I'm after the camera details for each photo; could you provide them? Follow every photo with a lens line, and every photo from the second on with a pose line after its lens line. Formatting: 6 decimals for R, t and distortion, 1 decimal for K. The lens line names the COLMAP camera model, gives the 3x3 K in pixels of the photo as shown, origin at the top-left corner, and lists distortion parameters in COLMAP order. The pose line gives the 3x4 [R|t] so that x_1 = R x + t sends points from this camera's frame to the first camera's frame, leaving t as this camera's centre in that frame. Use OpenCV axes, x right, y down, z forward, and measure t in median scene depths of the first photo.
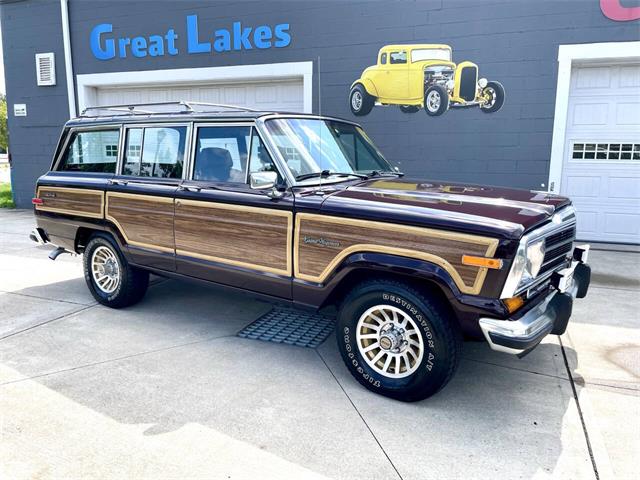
lens RADIAL K [[488.0, 0, 318.4], [0, 488.0, 235.9], [0, 0, 1]] dist [0.089127, -0.115538]
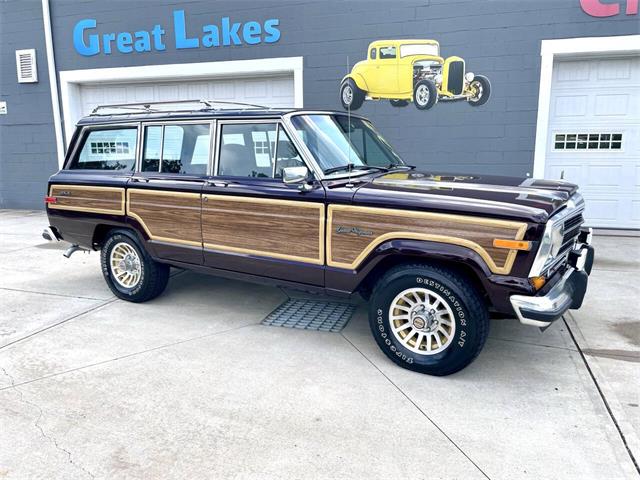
lens RADIAL K [[487.7, 0, 320.0], [0, 487.7, 240.0], [0, 0, 1]] dist [0.090767, -0.124144]
pose [[0.997952, -0.026496, 0.058226, -0.093382], [0.025307, 0.999458, 0.021073, 0.005238], [-0.058753, -0.019556, 0.998081, -0.043551]]
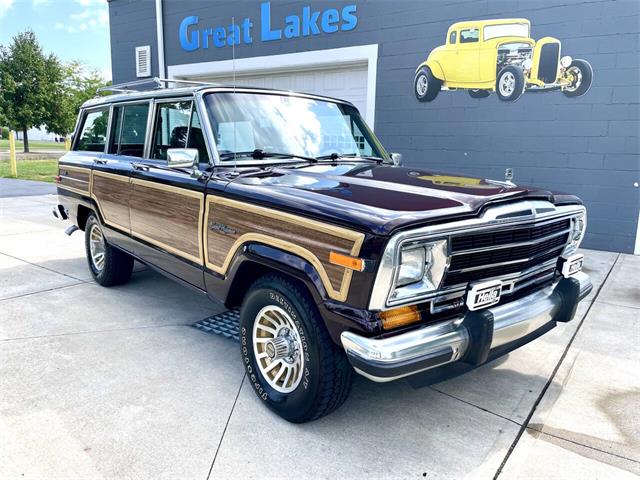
lens RADIAL K [[489.6, 0, 325.4], [0, 489.6, 237.0], [0, 0, 1]] dist [0.091265, -0.124266]
pose [[0.969016, 0.061759, -0.239153, 0.283474], [-0.059252, 0.998087, 0.017665, 0.000894], [0.239787, -0.002947, 0.970821, 0.128844]]
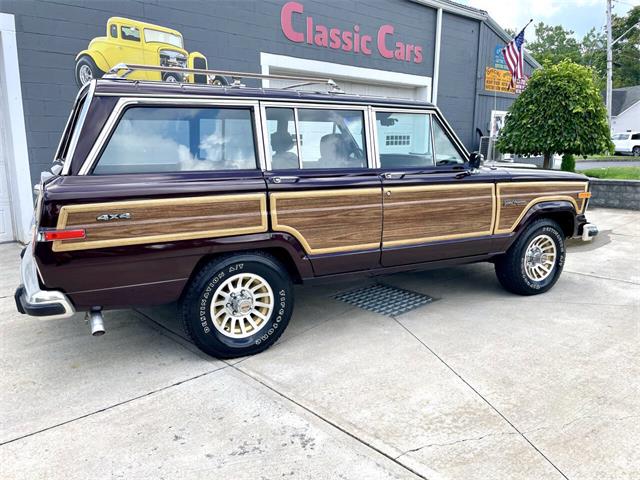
lens RADIAL K [[488.0, 0, 318.4], [0, 488.0, 235.9], [0, 0, 1]] dist [0.089127, -0.115538]
pose [[0.439907, -0.175882, 0.880652, -1.050868], [0.156649, 0.980628, 0.117598, -0.102421], [-0.884275, 0.086221, 0.458937, 0.608756]]
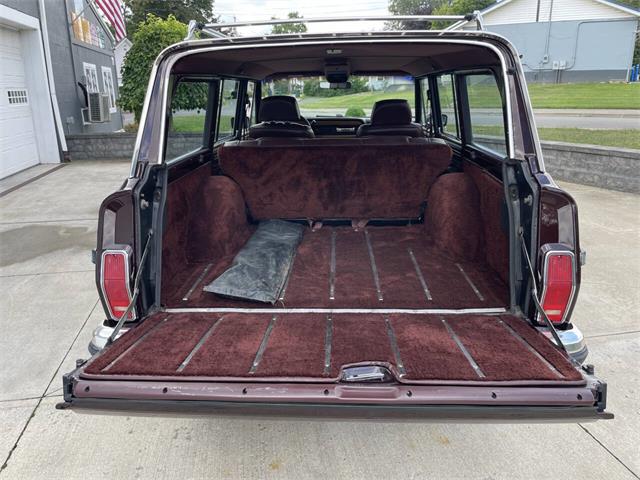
lens RADIAL K [[479.6, 0, 315.0], [0, 479.6, 231.4], [0, 0, 1]] dist [0.097746, -0.109797]
pose [[-0.522960, -0.239217, 0.818100, -0.895907], [0.154434, 0.917331, 0.366953, -0.297910], [-0.838250, 0.318245, -0.442784, 1.552603]]
